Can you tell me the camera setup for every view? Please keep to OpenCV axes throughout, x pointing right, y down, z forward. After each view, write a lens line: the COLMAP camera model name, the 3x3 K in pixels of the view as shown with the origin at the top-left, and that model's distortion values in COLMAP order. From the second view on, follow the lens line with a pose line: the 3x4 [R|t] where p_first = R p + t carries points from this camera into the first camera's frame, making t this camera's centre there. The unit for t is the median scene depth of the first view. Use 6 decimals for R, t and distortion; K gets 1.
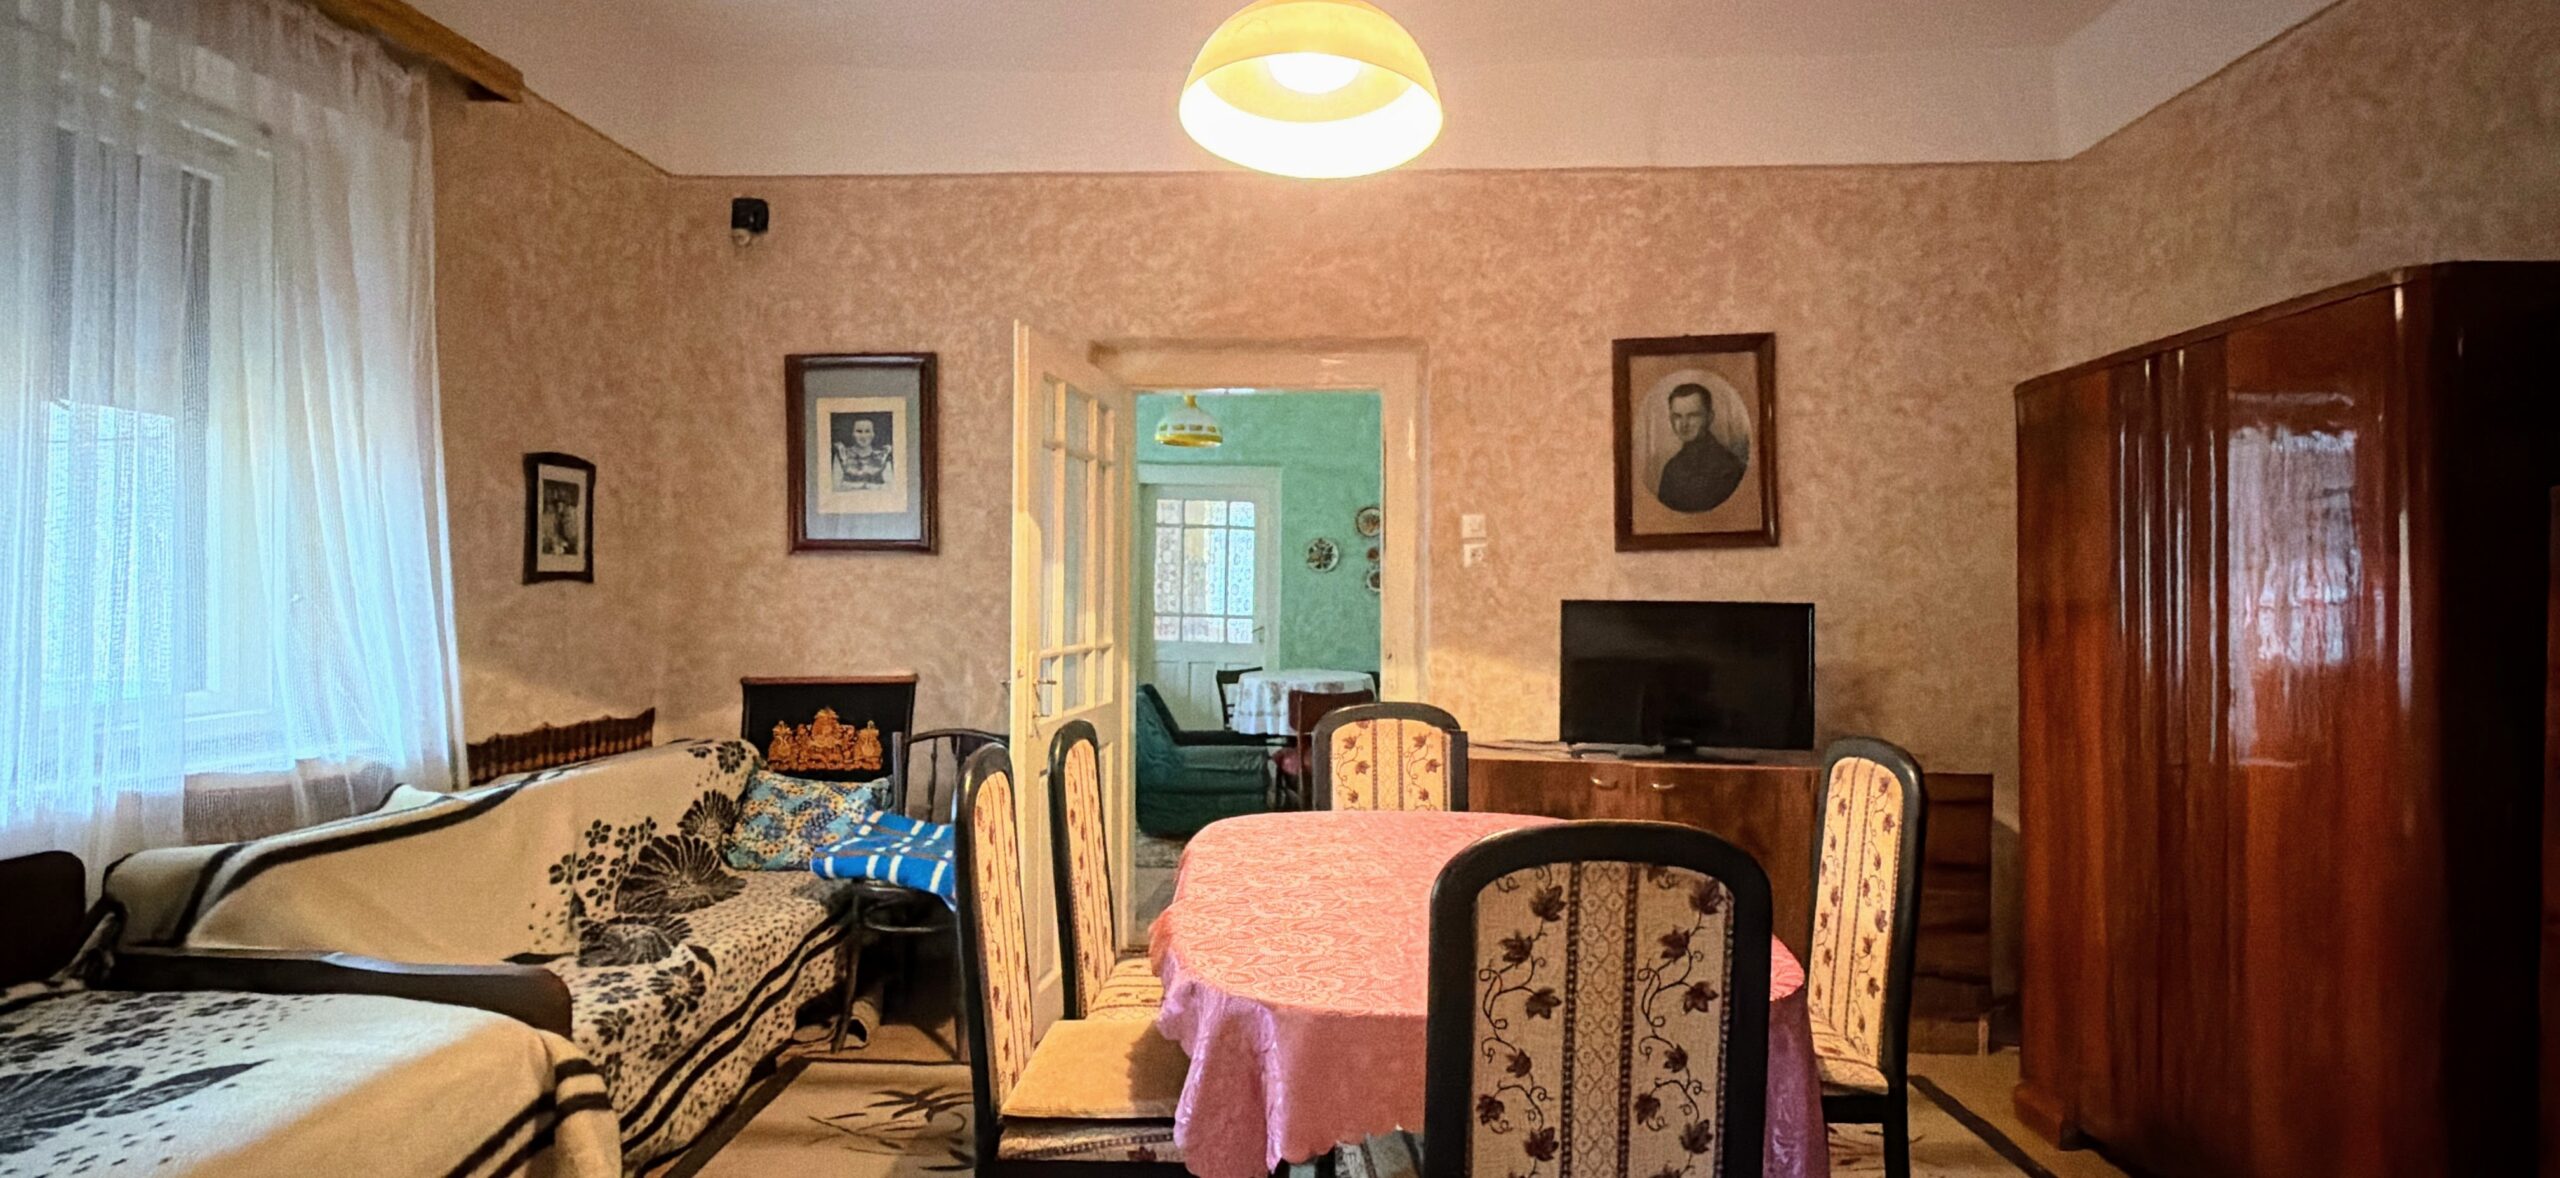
lens RADIAL K [[1166.3, 0, 1257.6], [0, 1166.3, 593.0], [0, 0, 1]] dist [0.001248, 0.000428]
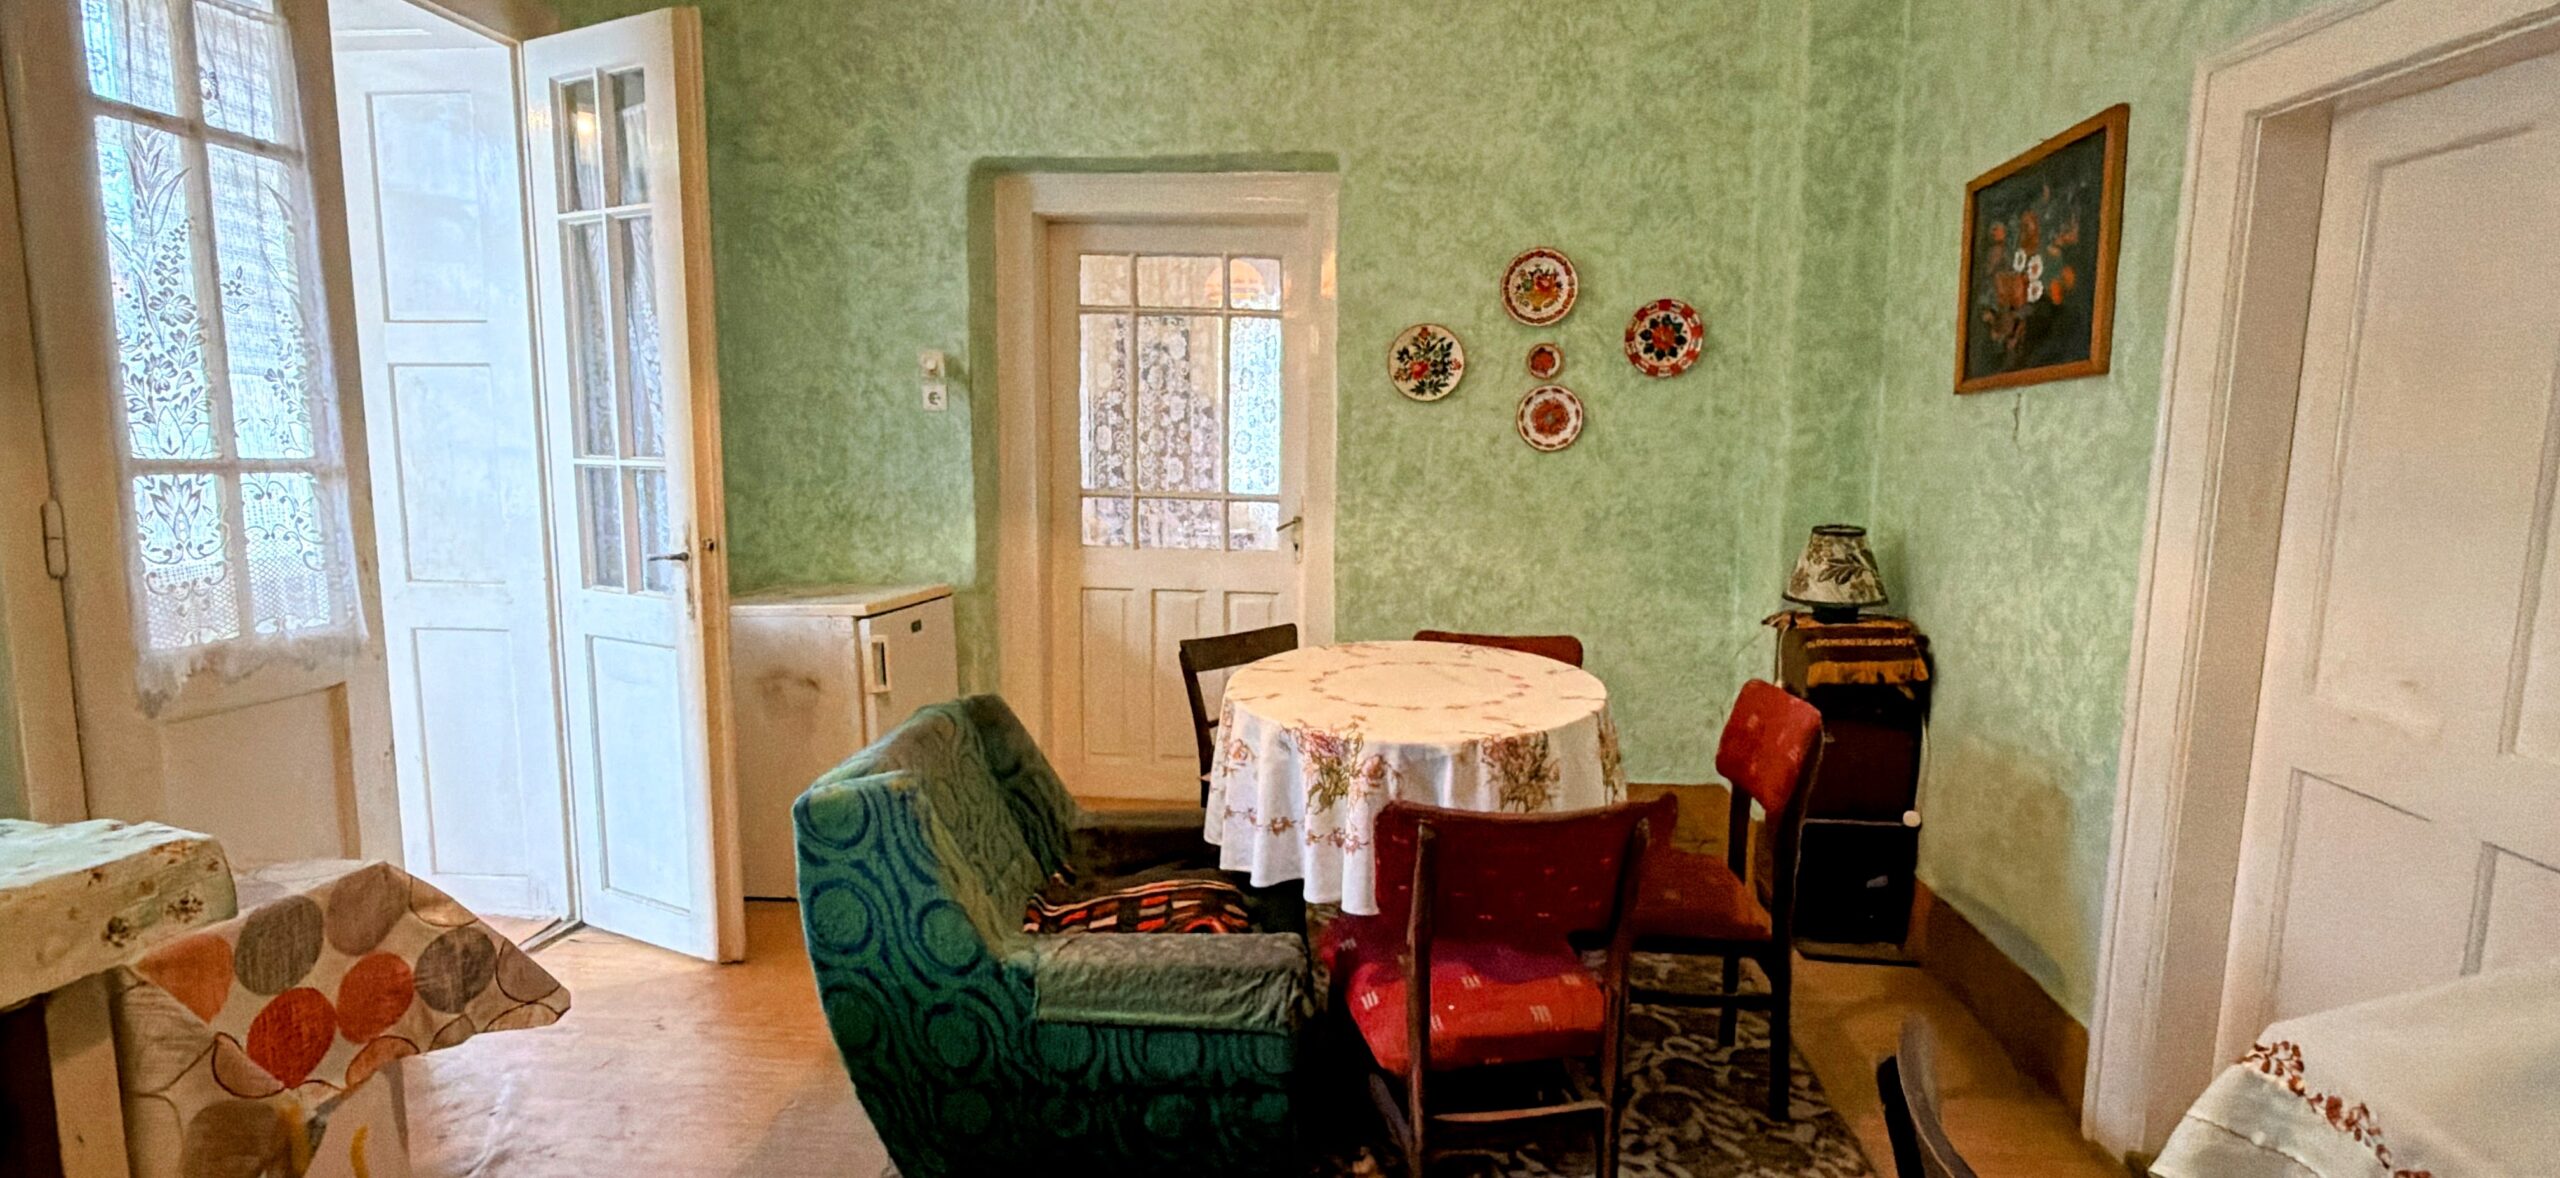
lens RADIAL K [[1166.3, 0, 1289.2], [0, 1166.3, 583.5], [0, 0, 1]] dist [0.001248, 0.000428]
pose [[0.999888, -0.004831, -0.014160, 0.007314], [0.006611, 0.991687, 0.128501, -0.006451], [0.013422, -0.128581, 0.991608, 0.538988]]
